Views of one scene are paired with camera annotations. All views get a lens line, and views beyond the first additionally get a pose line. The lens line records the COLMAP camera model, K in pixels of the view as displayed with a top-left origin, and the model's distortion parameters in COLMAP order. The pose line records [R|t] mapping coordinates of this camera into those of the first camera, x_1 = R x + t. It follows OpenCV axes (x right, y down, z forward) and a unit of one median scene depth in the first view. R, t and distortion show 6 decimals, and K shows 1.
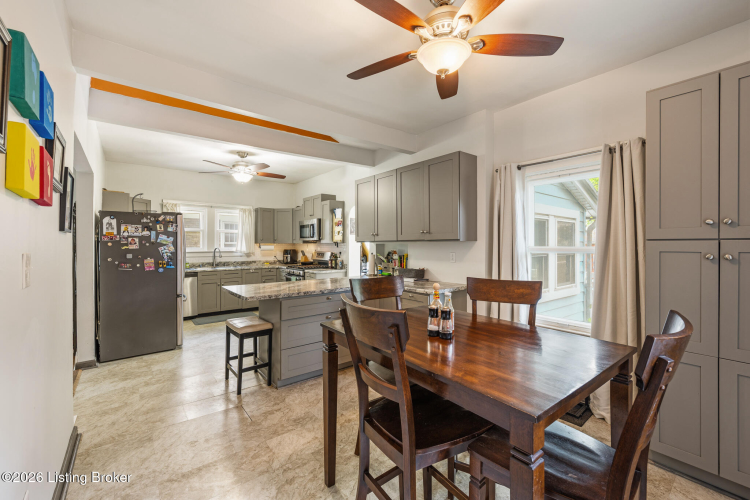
lens RADIAL K [[296.1, 0, 376.8], [0, 296.1, 244.2], [0, 0, 1]] dist [-0.000173, -0.000113]
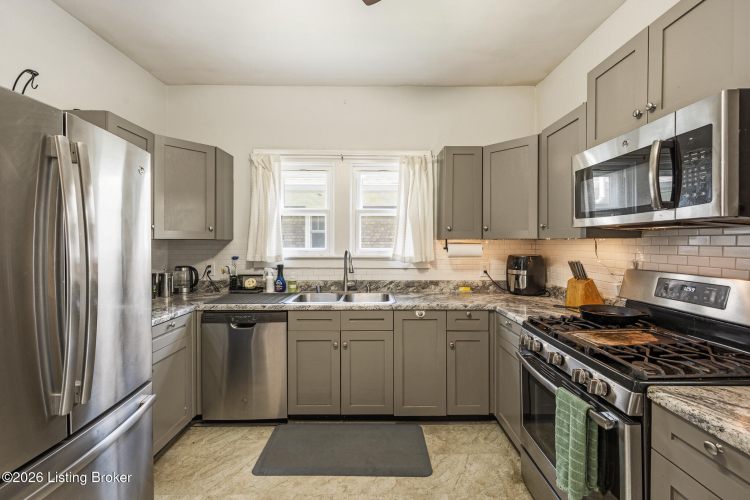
lens RADIAL K [[296.1, 0, 376.6], [0, 296.1, 243.5], [0, 0, 1]] dist [-0.000173, -0.000113]
pose [[0.768470, 0.005301, -0.639863, -0.218785], [-0.002165, 0.999981, 0.005685, 0.001083], [0.639882, -0.002984, 0.768468, 0.651805]]
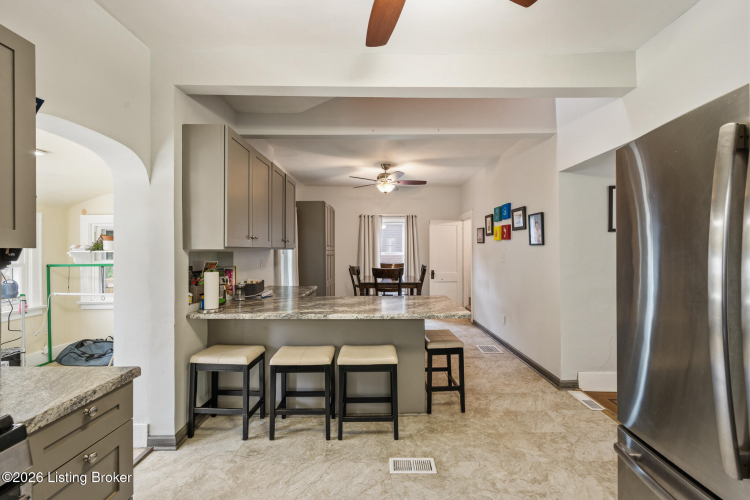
lens RADIAL K [[296.4, 0, 376.0], [0, 296.4, 251.2], [0, 0, 1]] dist [0.000279, 0.000037]
pose [[-0.764117, 0.006885, 0.645041, -0.415292], [0.005008, 0.999976, -0.004740, 0.002591], [-0.645058, -0.000391, -0.764133, 0.866391]]
